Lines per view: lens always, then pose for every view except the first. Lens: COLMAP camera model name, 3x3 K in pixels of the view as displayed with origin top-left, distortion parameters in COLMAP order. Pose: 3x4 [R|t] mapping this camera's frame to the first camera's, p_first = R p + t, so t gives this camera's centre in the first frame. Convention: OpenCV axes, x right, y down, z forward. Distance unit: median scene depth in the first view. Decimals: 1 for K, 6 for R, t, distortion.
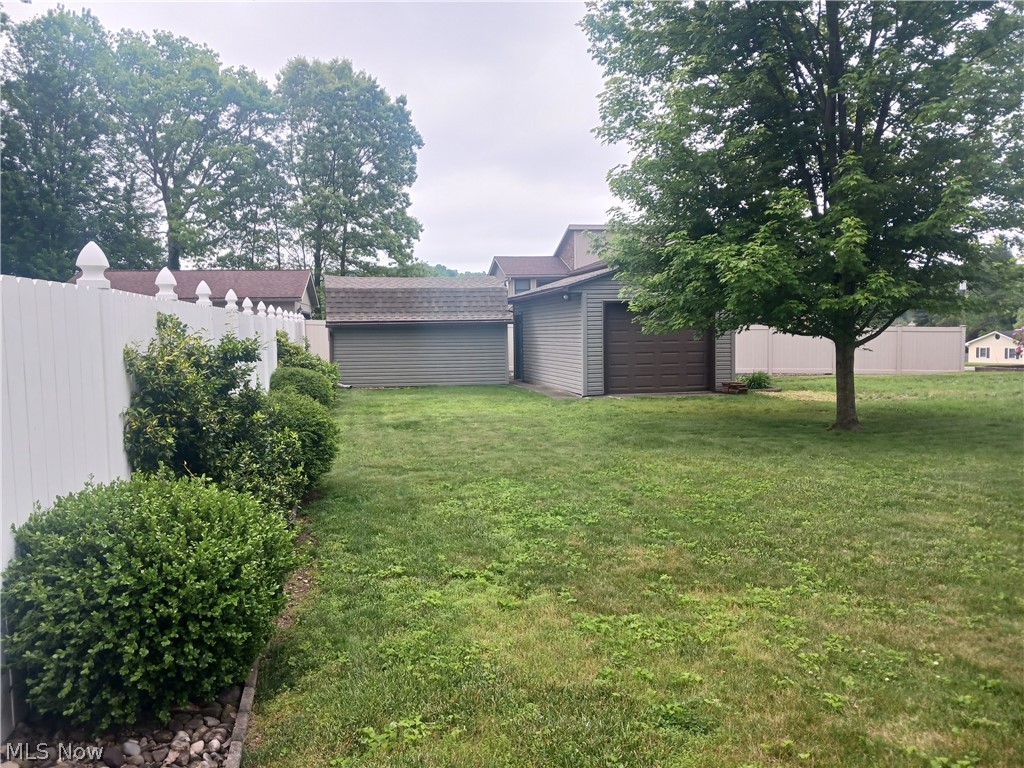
lens RADIAL K [[808.0, 0, 504.8], [0, 808.0, 380.9], [0, 0, 1]] dist [0.059668, -0.088853]
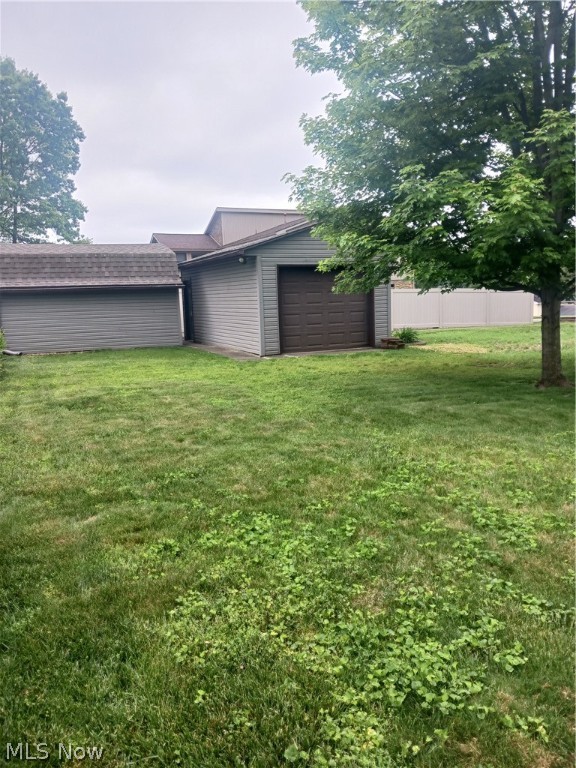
lens RADIAL K [[606.0, 0, 296.9], [0, 606.0, 364.3], [0, 0, 1]] dist [0.059668, -0.088853]
pose [[0.974742, -0.038482, 0.219992, -0.024596], [0.028243, 0.998375, 0.049501, -0.006264], [-0.221540, -0.042037, 0.974245, 0.187031]]
